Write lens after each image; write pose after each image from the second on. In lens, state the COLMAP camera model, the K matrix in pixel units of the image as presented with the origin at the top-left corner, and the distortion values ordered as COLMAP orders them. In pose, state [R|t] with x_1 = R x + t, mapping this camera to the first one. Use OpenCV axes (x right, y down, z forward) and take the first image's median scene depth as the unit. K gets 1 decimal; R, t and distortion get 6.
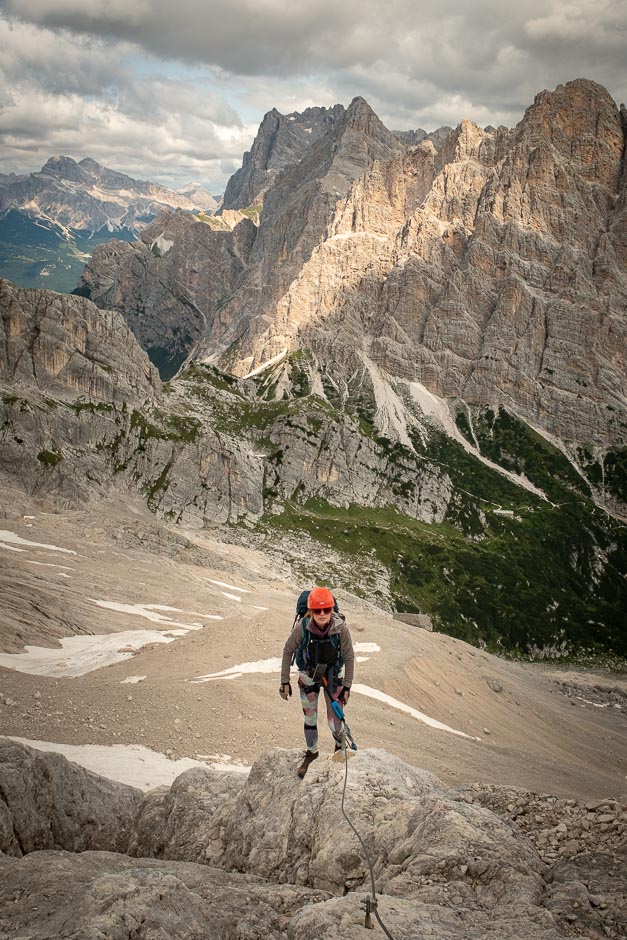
lens RADIAL K [[844.7, 0, 314.7], [0, 844.7, 470.6], [0, 0, 1]] dist [-0.042859, -0.001690]
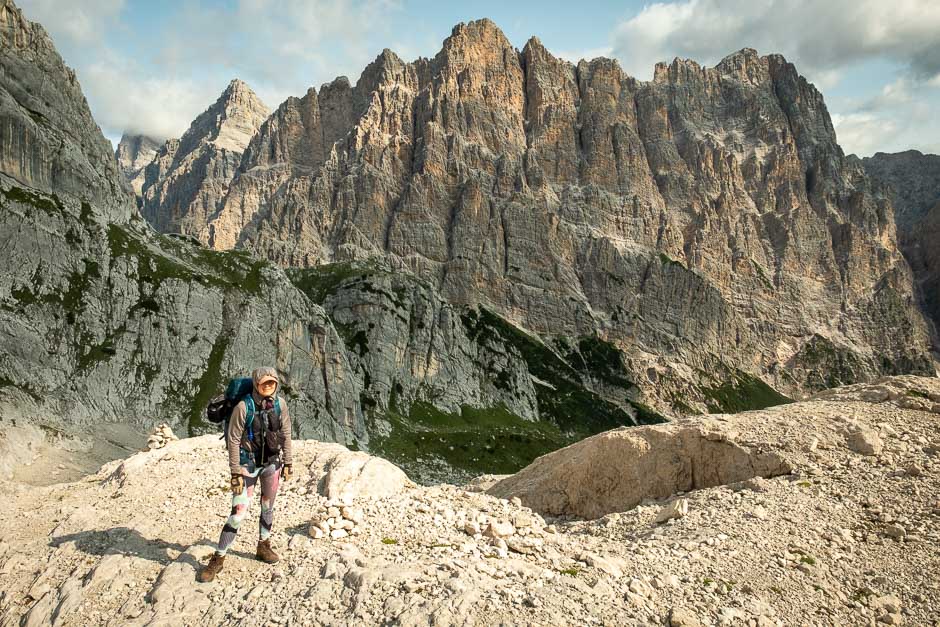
lens RADIAL K [[626.8, 0, 467.7], [0, 626.8, 315.9], [0, 0, 1]] dist [-0.028380, 0.008648]
pose [[0.901485, -0.079130, 0.425515, -0.156431], [0.140378, 0.983453, -0.114516, 0.026300], [-0.409413, 0.162968, 0.897676, 0.546384]]
